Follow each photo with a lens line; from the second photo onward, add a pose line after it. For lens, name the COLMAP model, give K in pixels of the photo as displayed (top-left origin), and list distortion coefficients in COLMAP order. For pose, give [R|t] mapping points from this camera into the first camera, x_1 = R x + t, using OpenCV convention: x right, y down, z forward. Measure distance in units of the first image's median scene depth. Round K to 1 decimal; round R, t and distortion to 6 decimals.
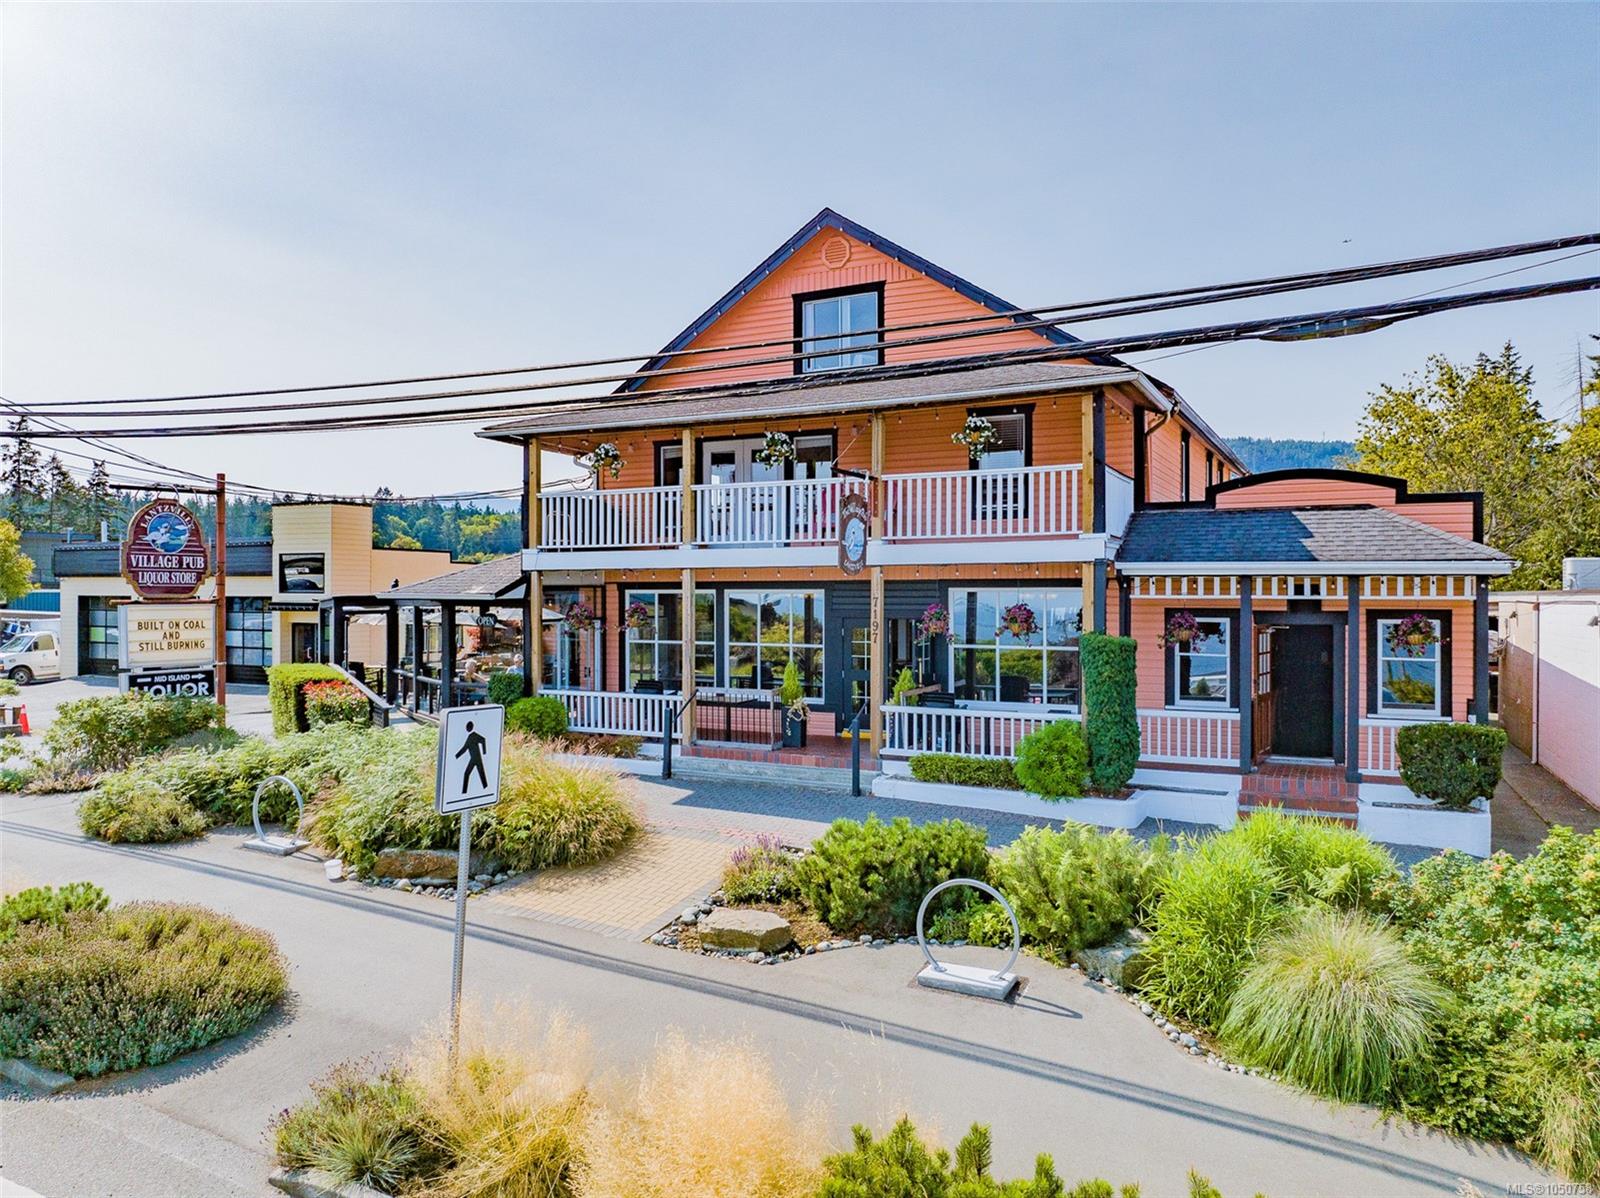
lens RADIAL K [[1120.9, 0, 800.0], [0, 1120.9, 599.0], [0, 0, 1]] dist [-0.037952, 0.014223]
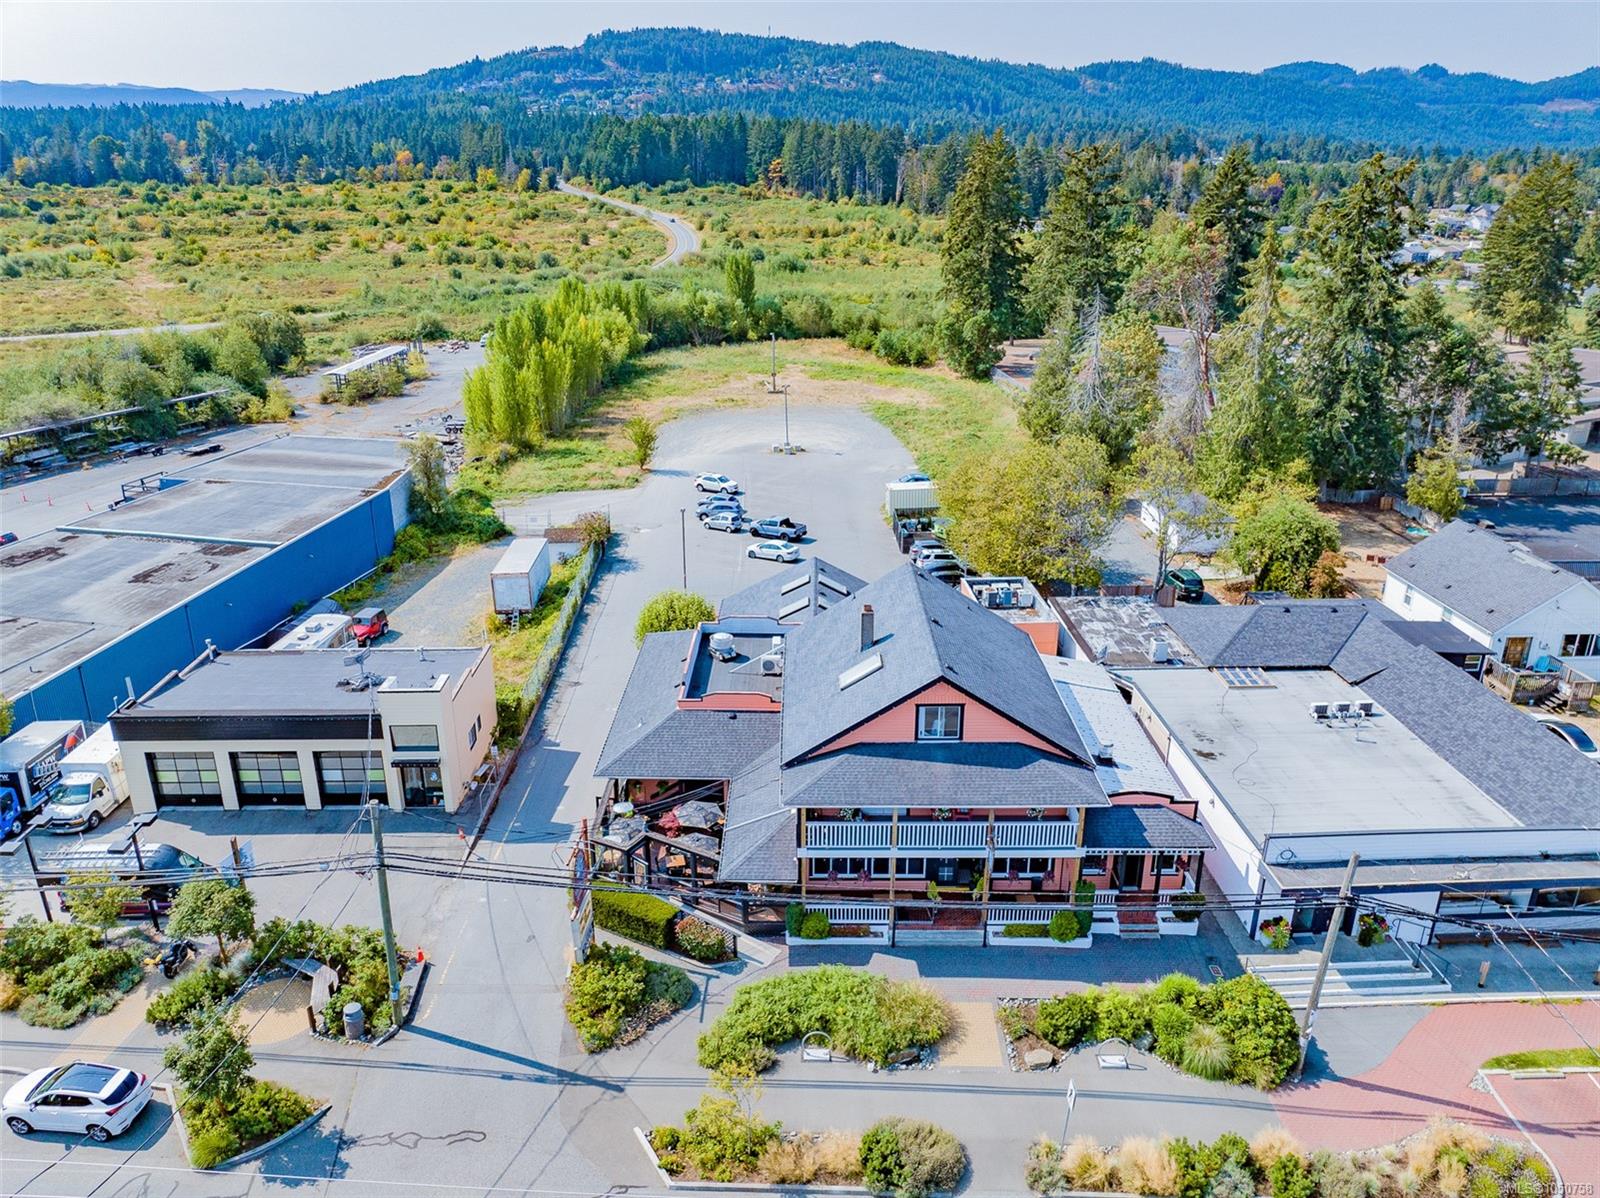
lens RADIAL K [[1130.4, 0, 798.0], [0, 1130.4, 591.7], [0, 0, 1]] dist [-0.032767, -0.005053]
pose [[0.891100, -0.150576, 0.428098, -1.262974], [-0.001142, 0.942600, 0.333921, -1.393458], [-0.453806, -0.298046, 0.839779, -0.666801]]
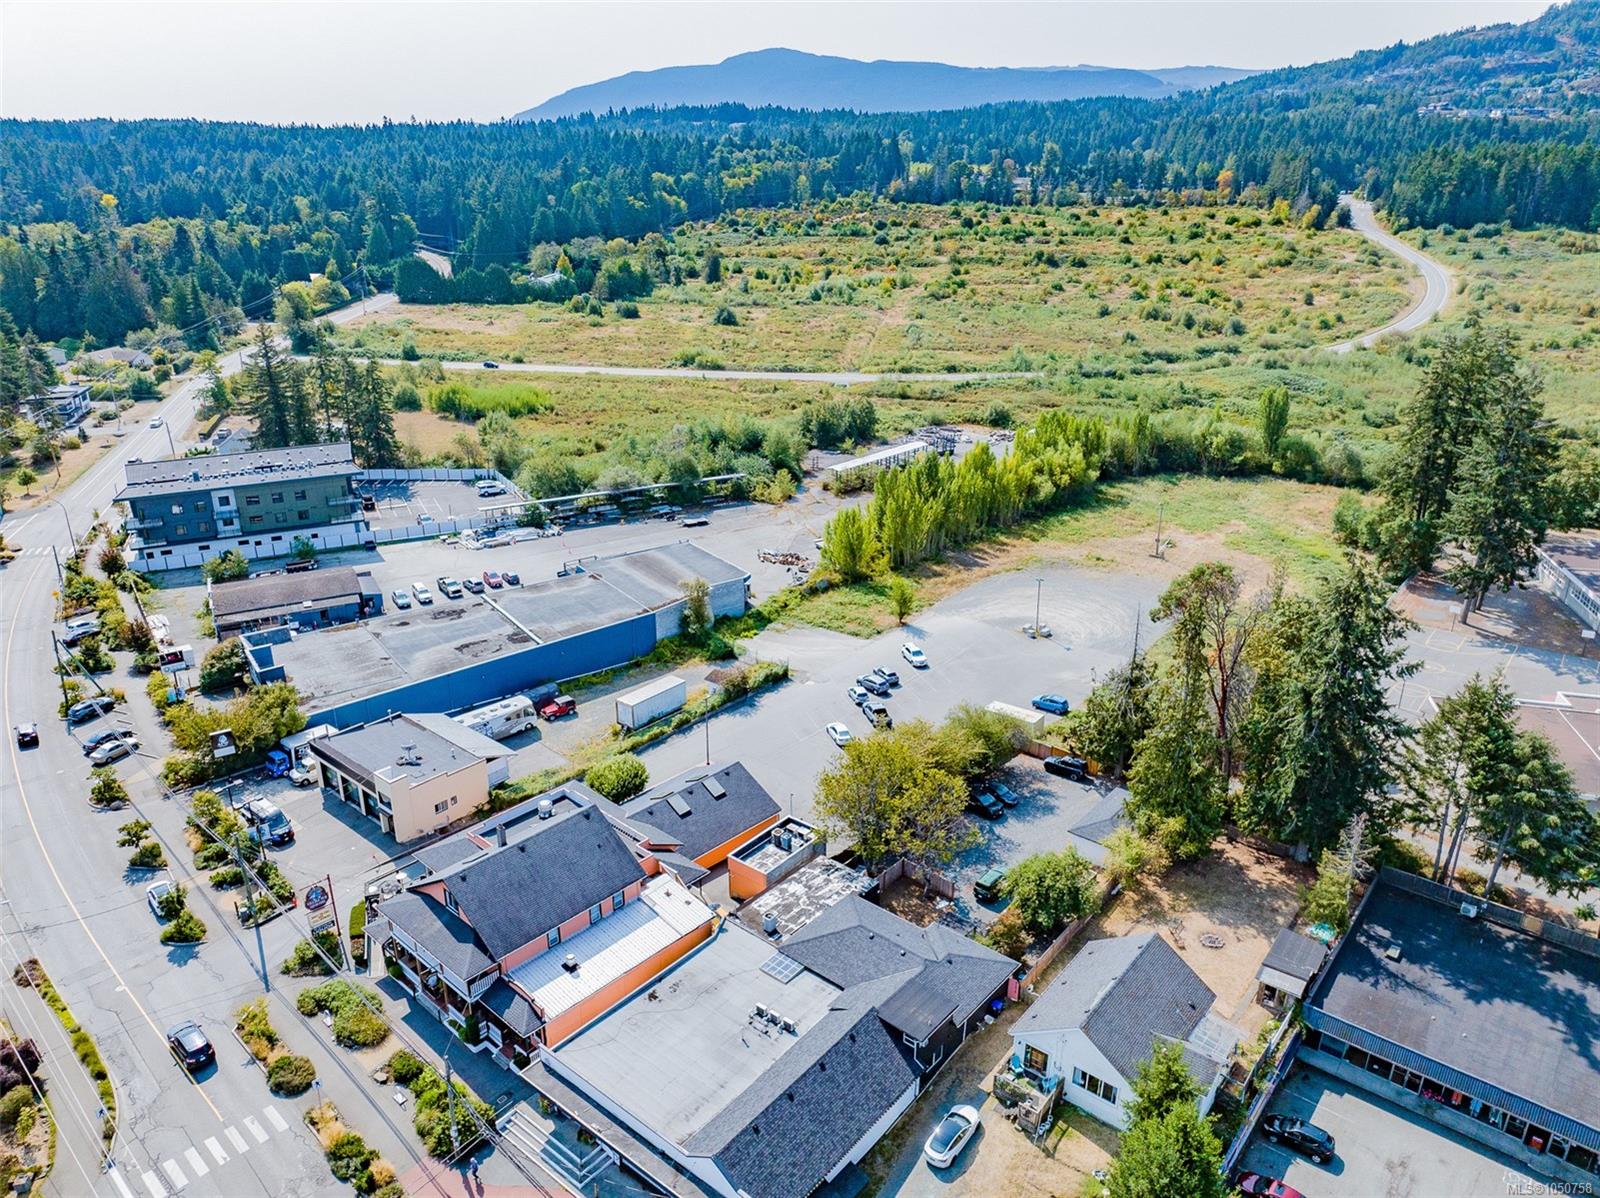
lens RADIAL K [[1120.9, 0, 800.0], [0, 1120.9, 599.0], [0, 0, 1]] dist [-0.037952, 0.014223]
pose [[0.964763, 0.102106, -0.242500, 2.440477], [-0.006877, 0.931103, 0.364690, -3.169862], [0.263030, -0.350172, 0.898997, -2.154571]]
